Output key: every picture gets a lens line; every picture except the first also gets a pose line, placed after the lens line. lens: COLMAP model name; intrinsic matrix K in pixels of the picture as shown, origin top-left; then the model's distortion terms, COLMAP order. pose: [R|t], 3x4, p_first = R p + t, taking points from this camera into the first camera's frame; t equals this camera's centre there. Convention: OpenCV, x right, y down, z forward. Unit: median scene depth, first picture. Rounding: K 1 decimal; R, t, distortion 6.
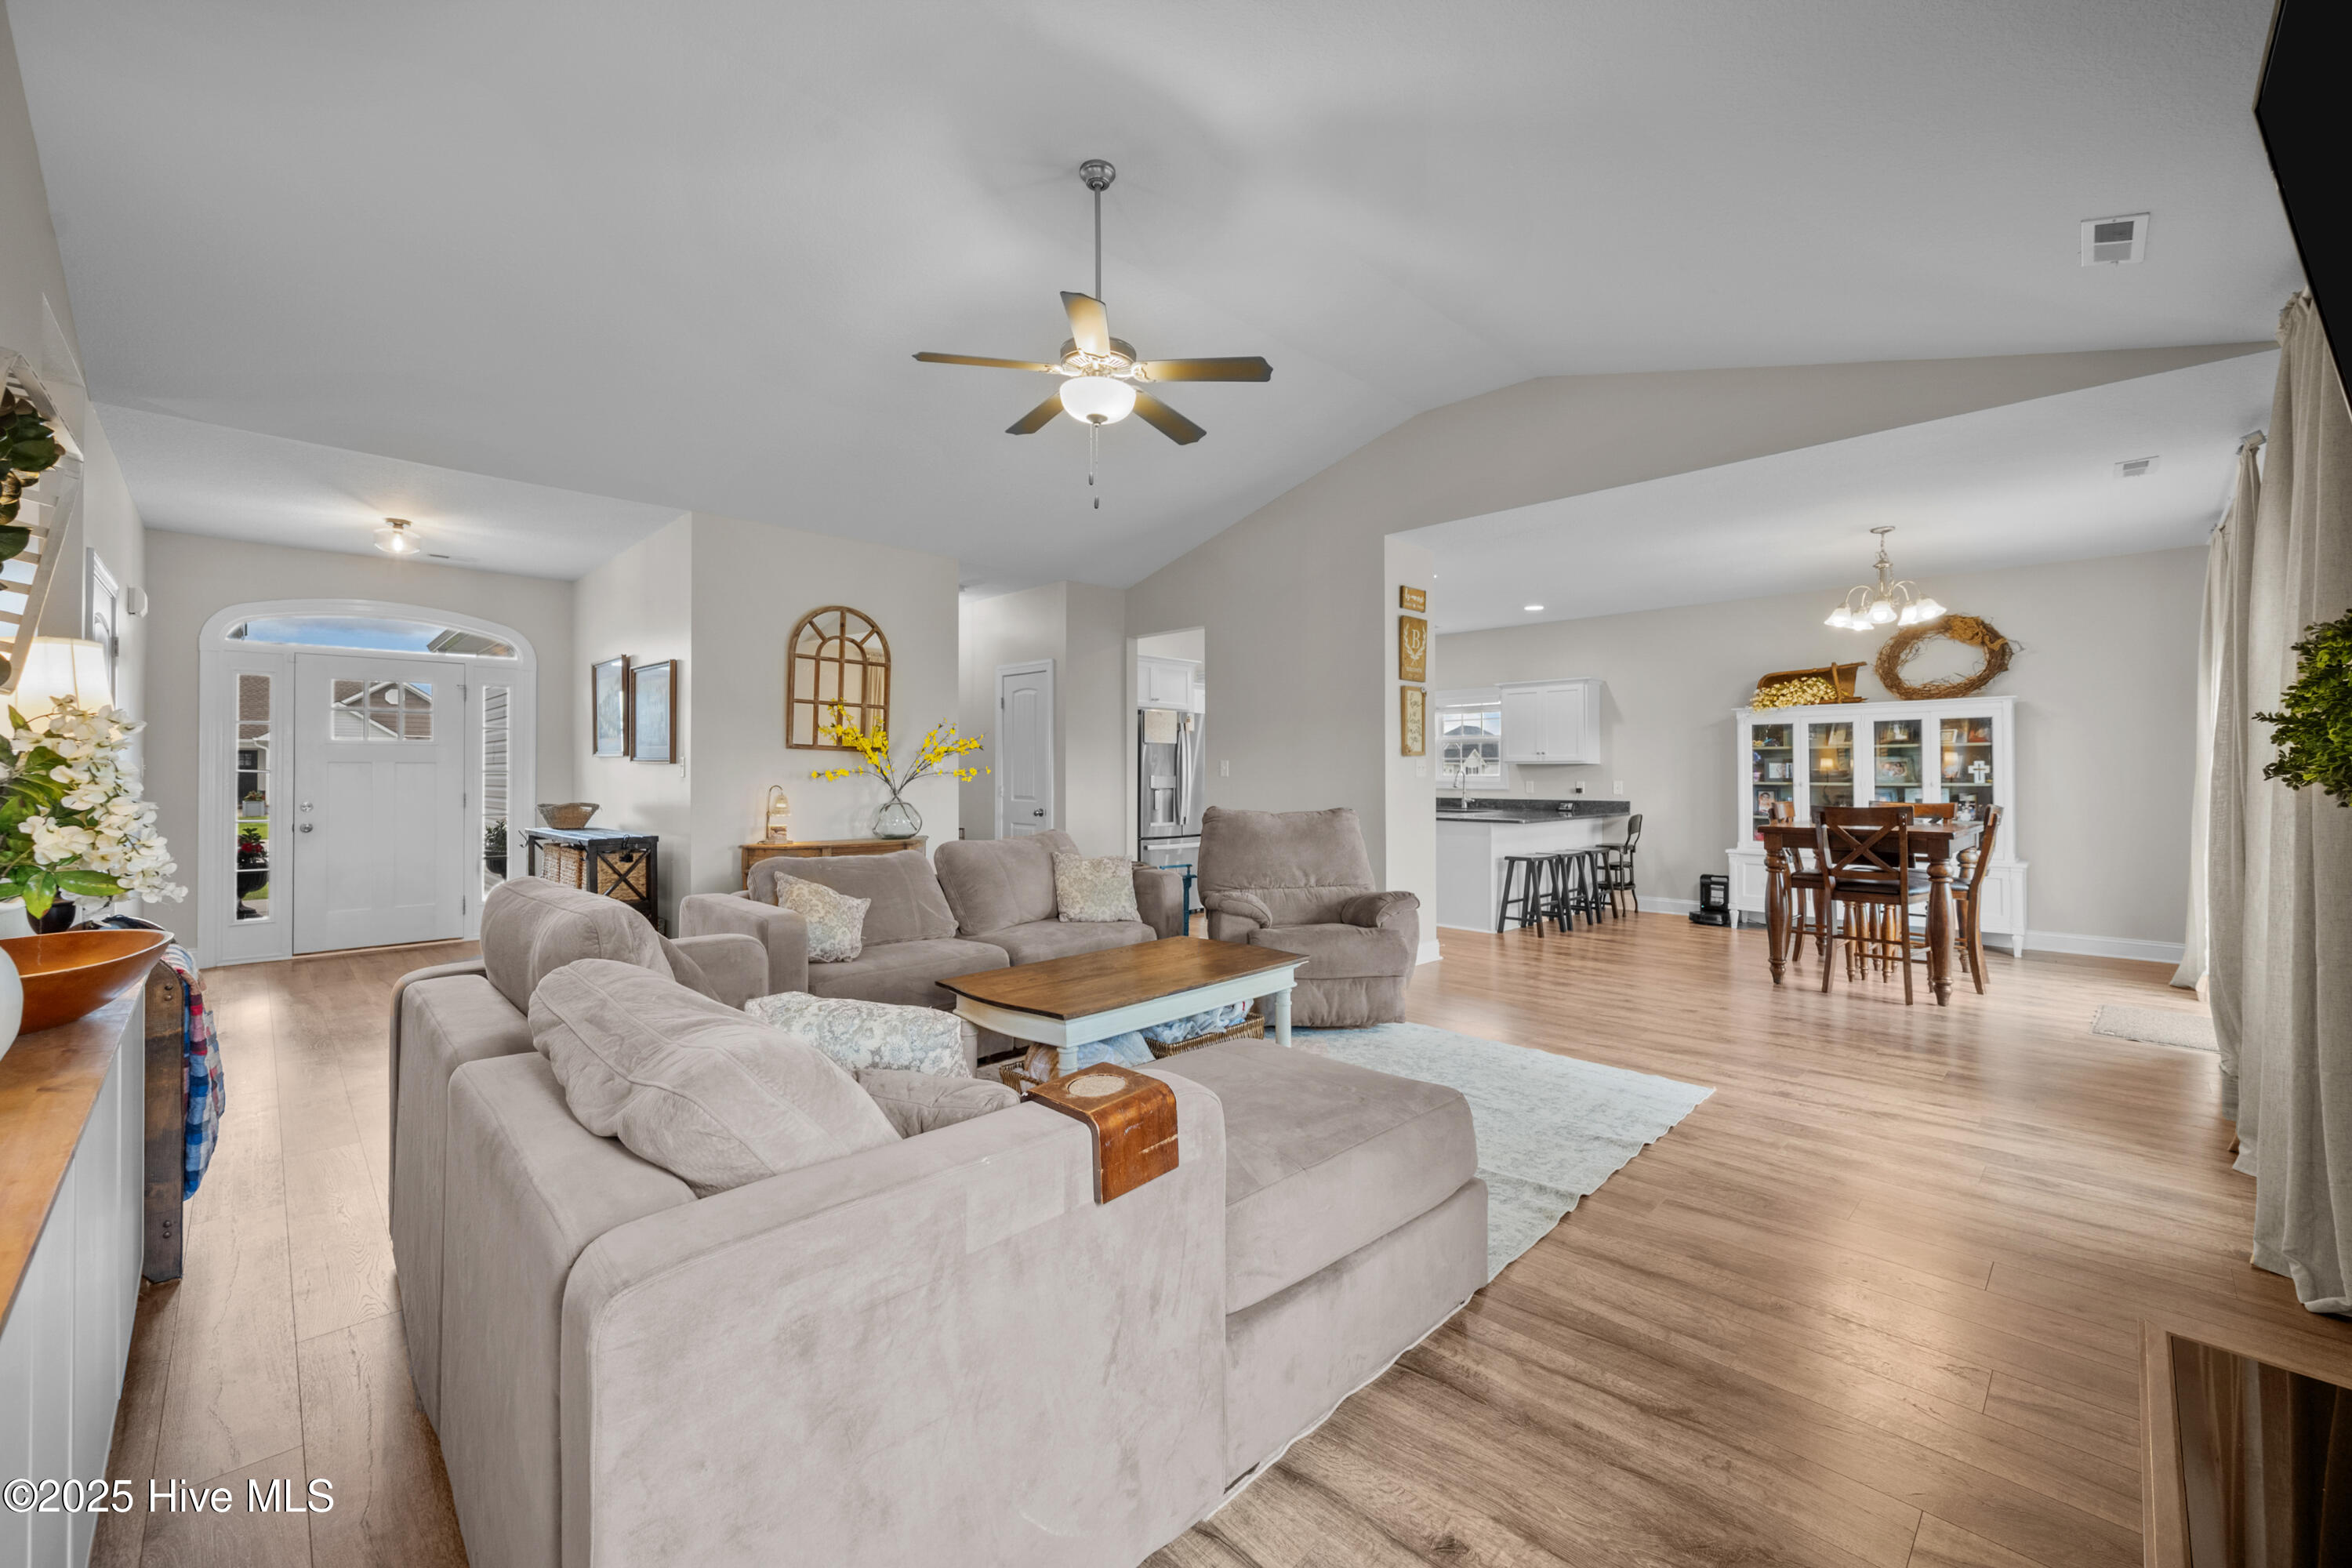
lens RADIAL K [[939.0, 0, 1184.9], [0, 939.0, 766.5], [0, 0, 1]] dist [0.004184, 0.000401]
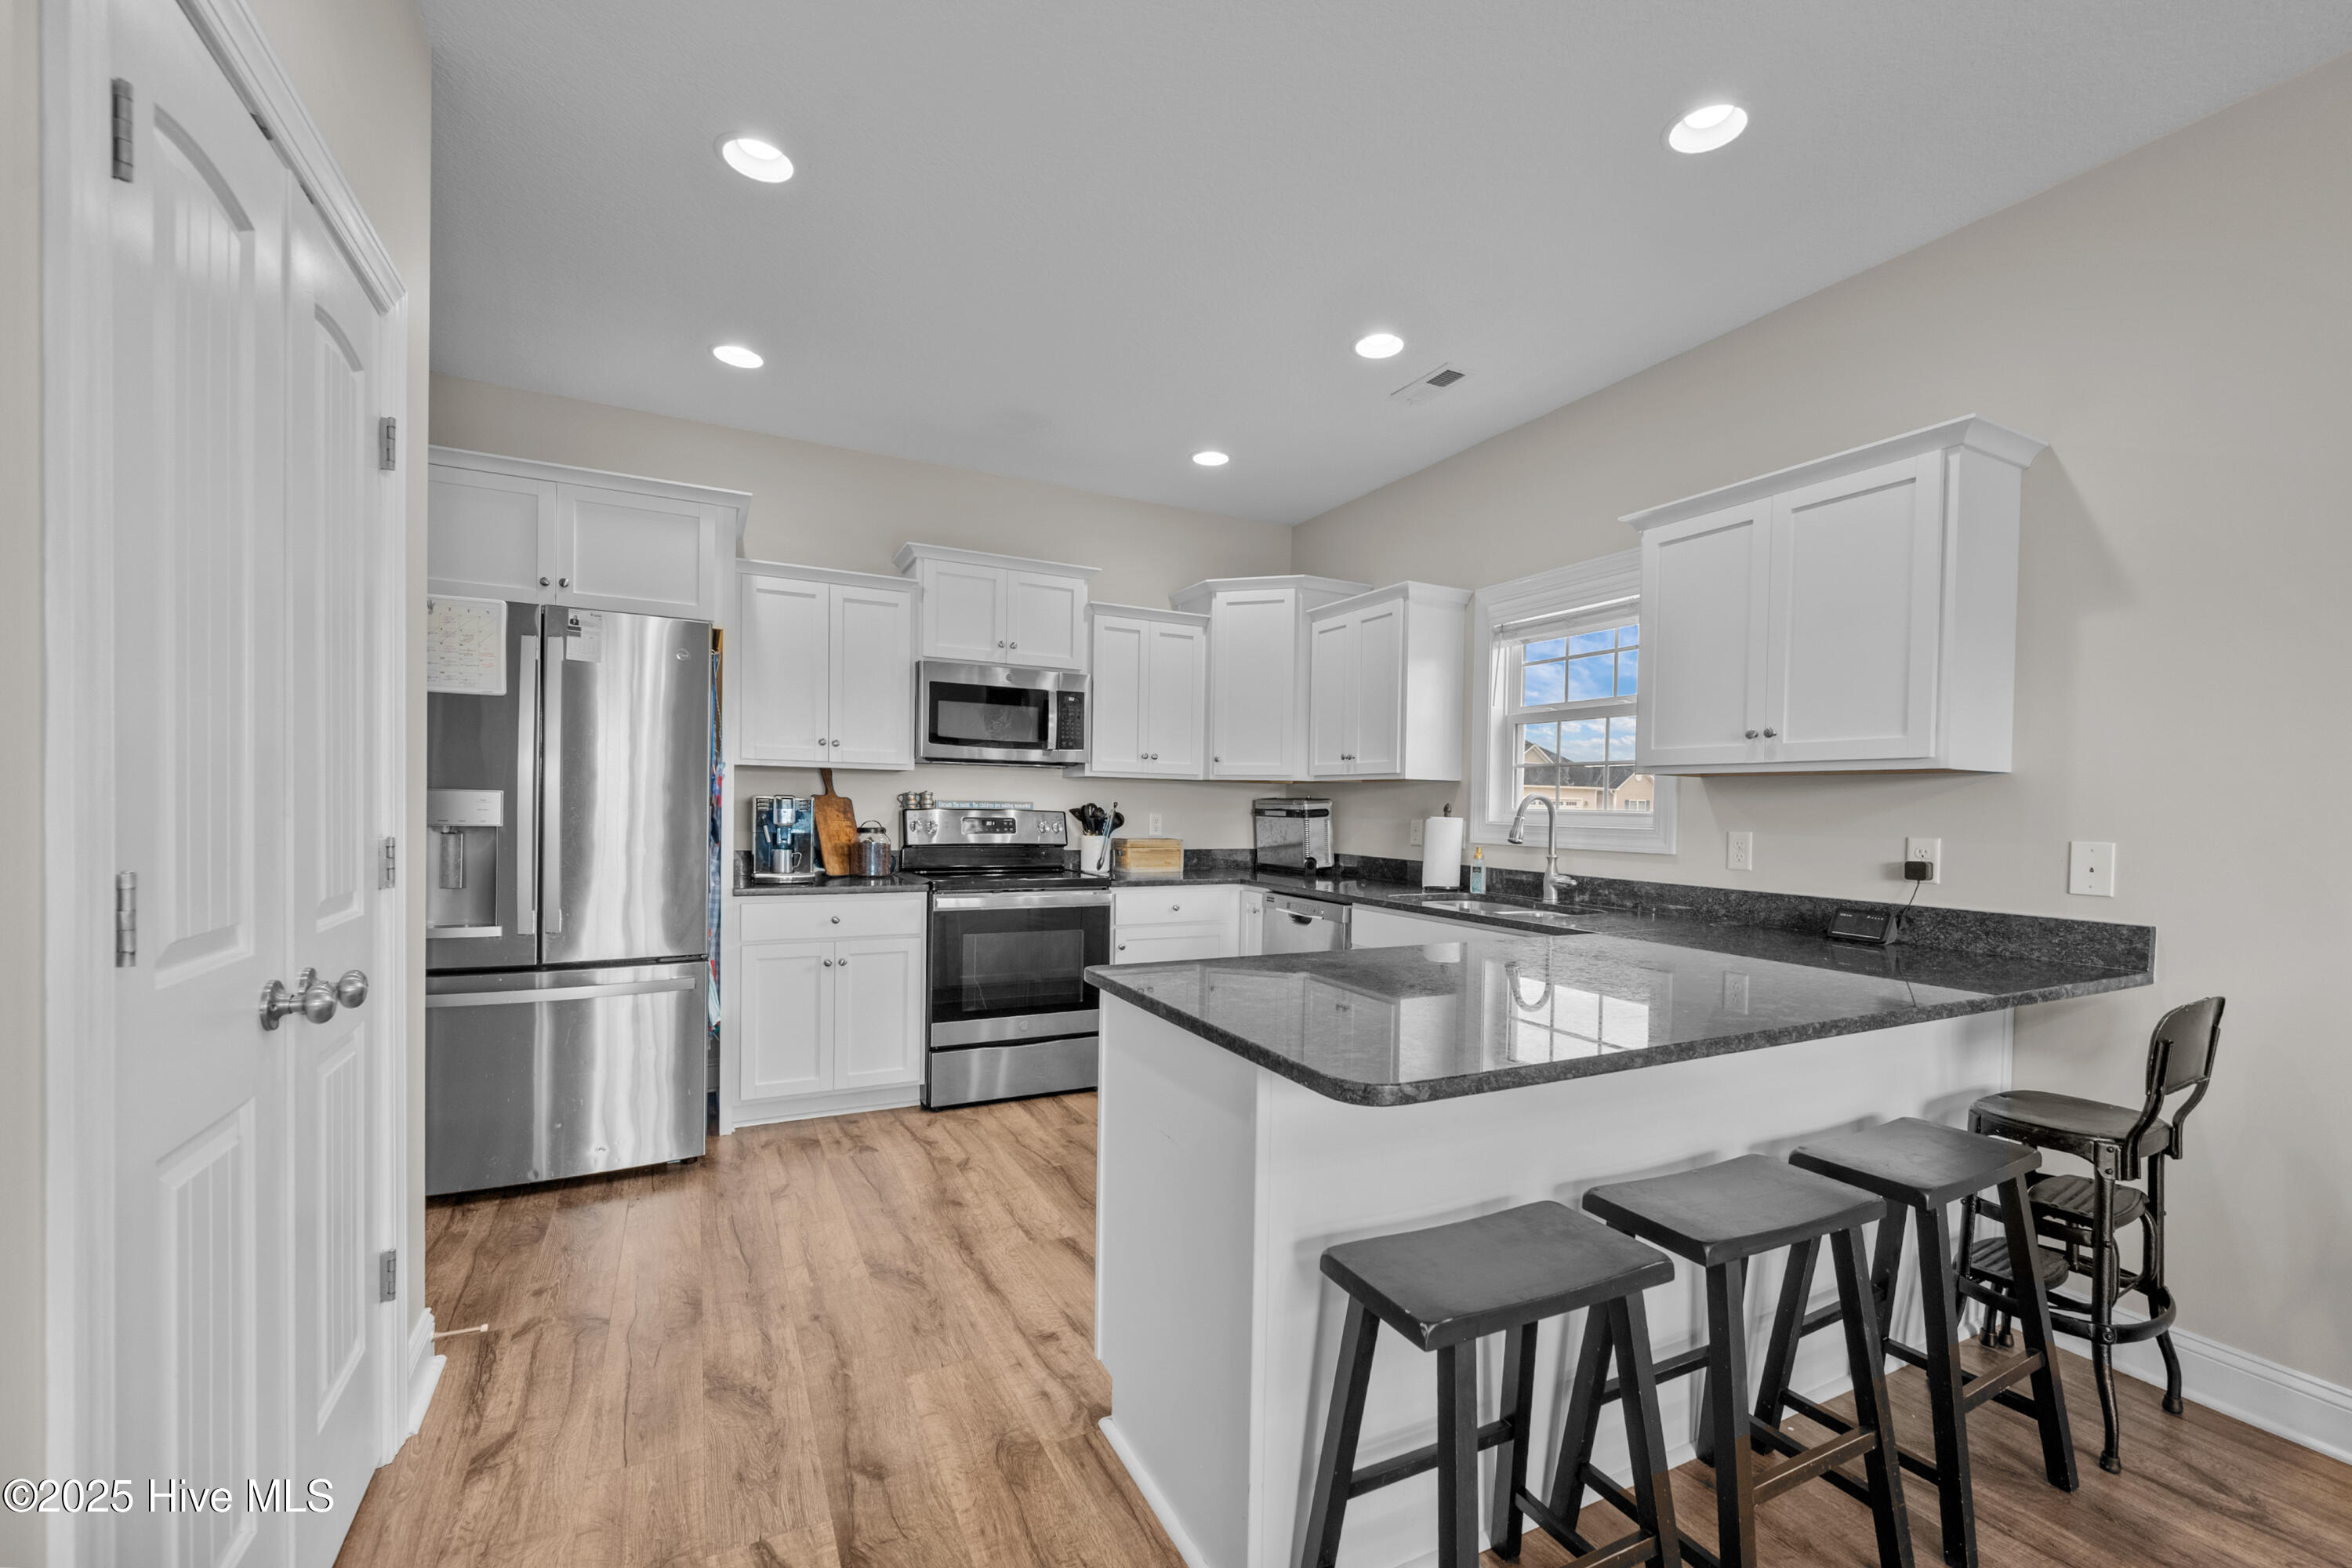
lens RADIAL K [[971.6, 0, 1192.5], [0, 971.6, 821.8], [0, 0, 1]] dist [0.000816, -0.000157]
pose [[0.953431, 0.022300, -0.300785, 0.430761], [-0.015307, 0.999555, 0.025585, 0.010362], [0.301222, -0.019789, 0.953349, 0.946394]]
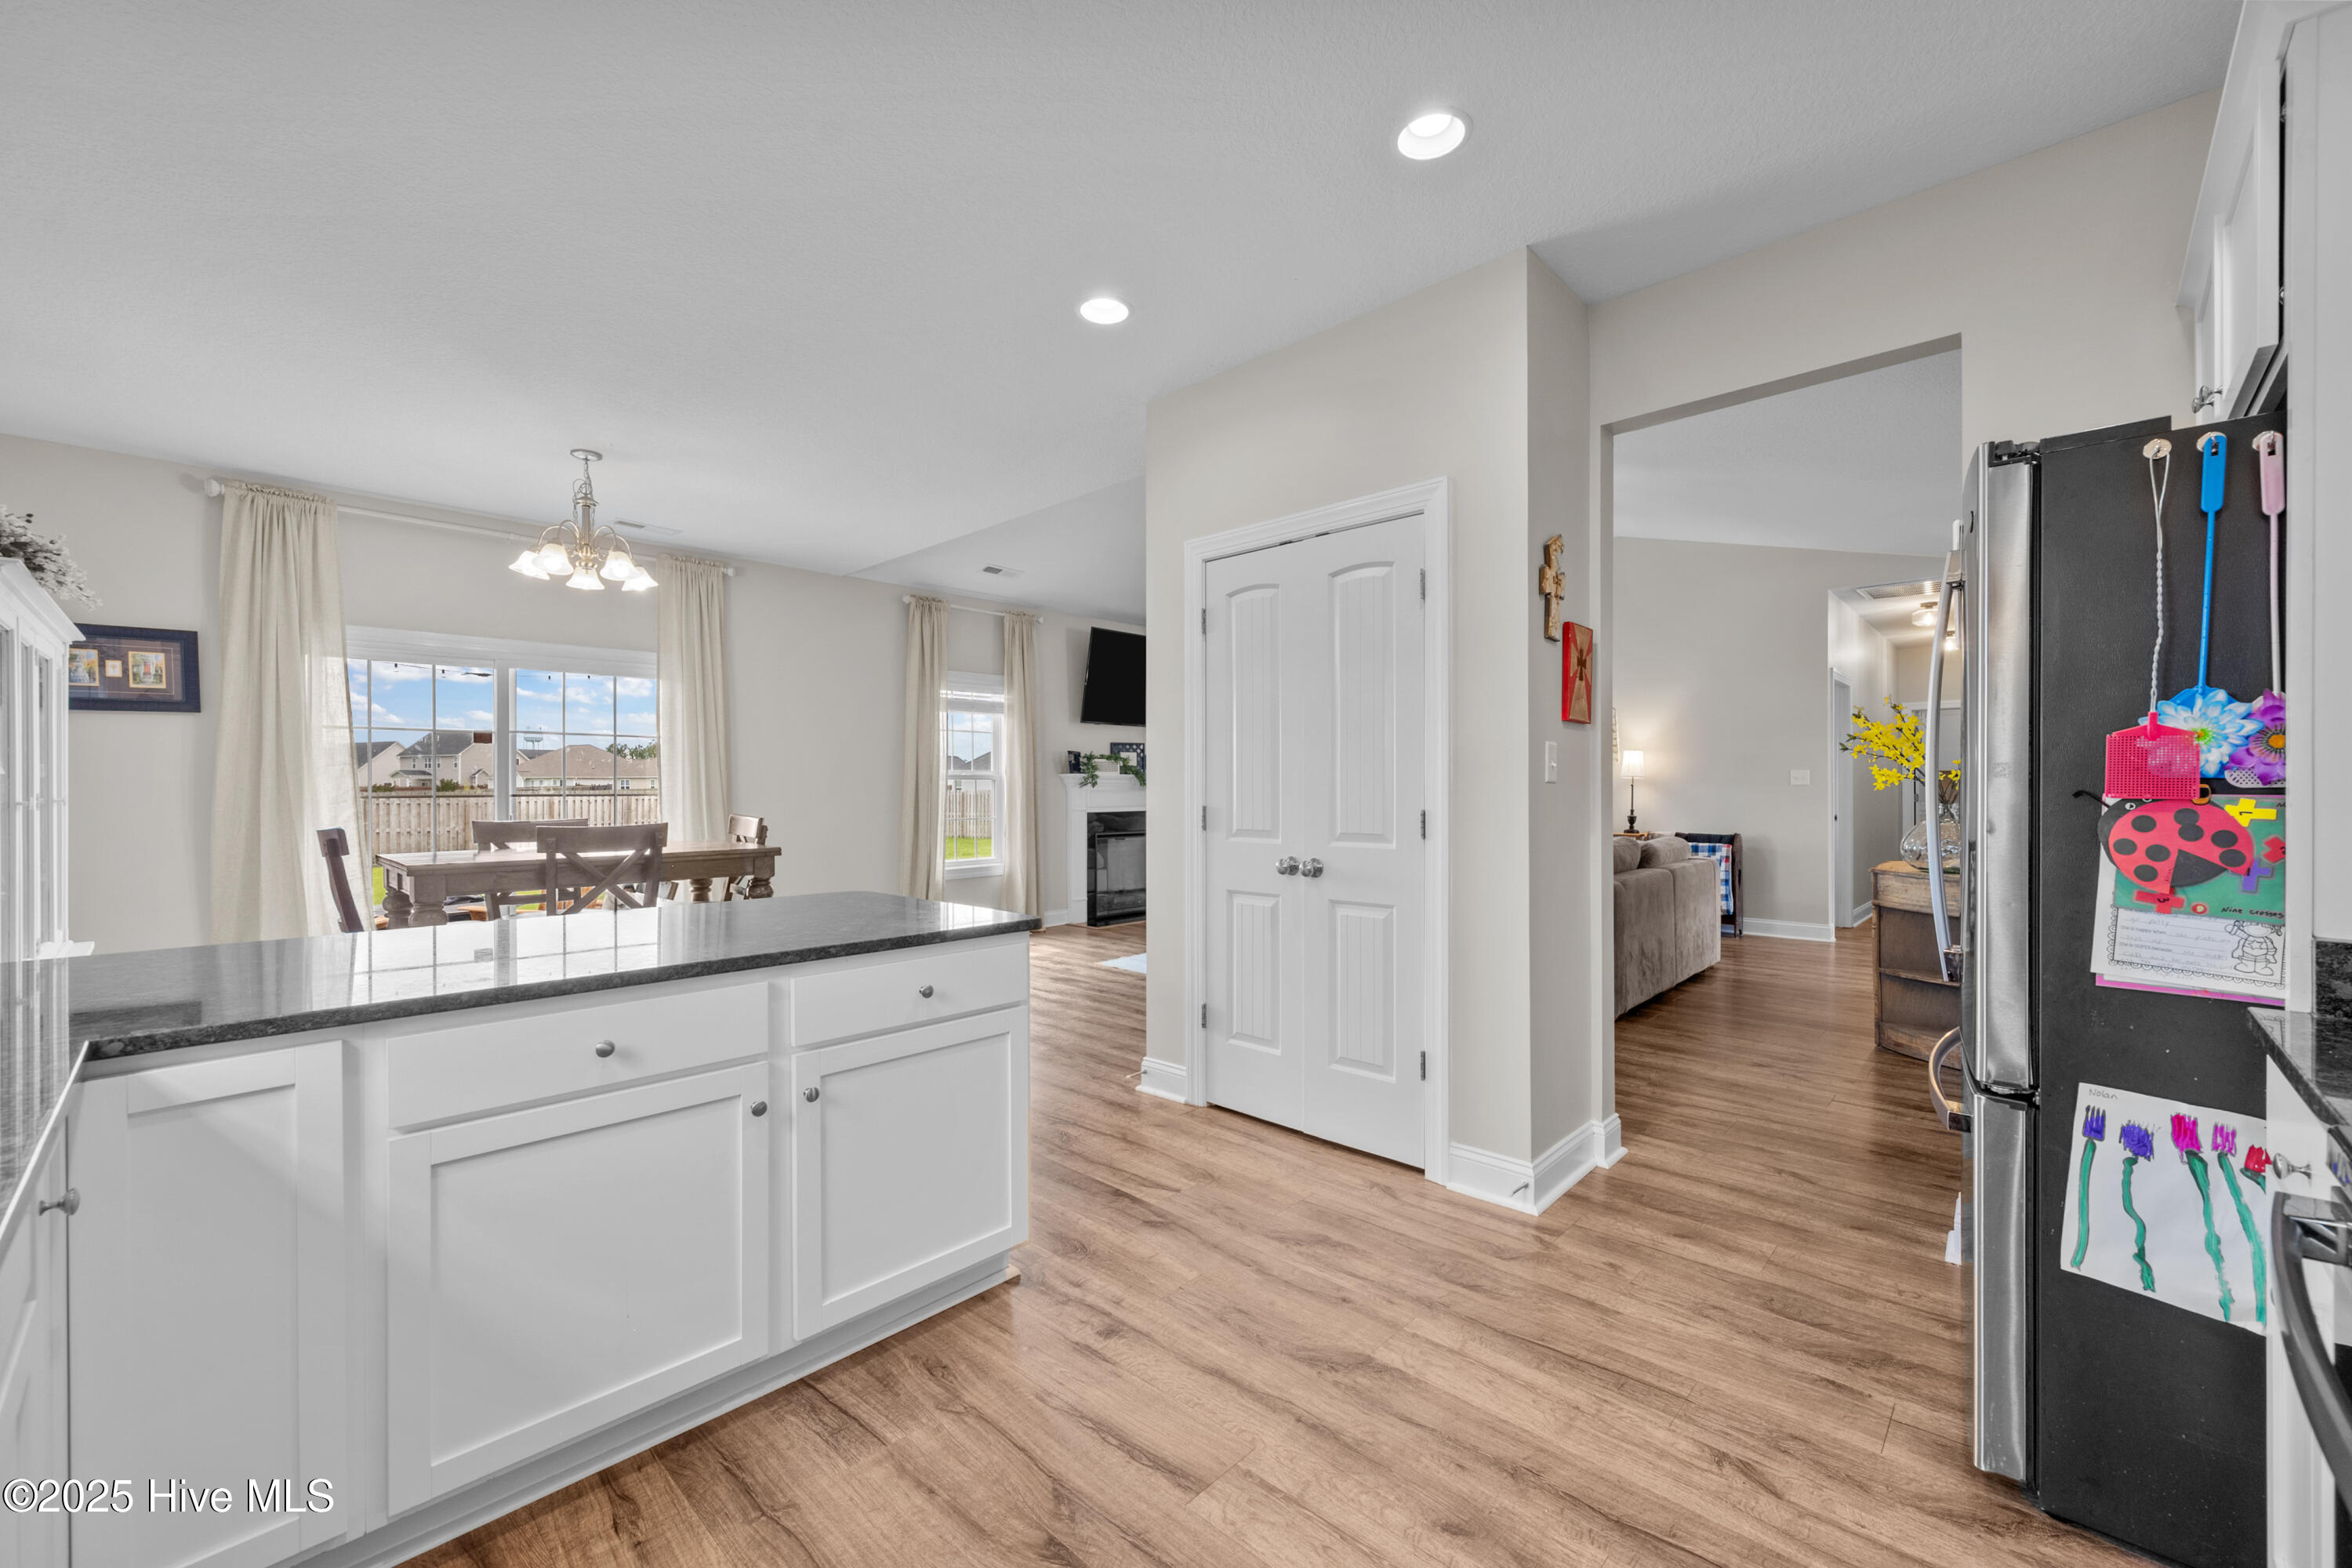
lens RADIAL K [[927.2, 0, 1180.4], [0, 927.2, 788.6], [0, 0, 1]] dist [0.000402, 0.000485]
pose [[-0.999611, 0.002898, -0.027753, 0.262307], [0.003161, 0.999950, -0.009447, 0.019390], [0.027724, -0.009531, -0.999570, 1.591100]]
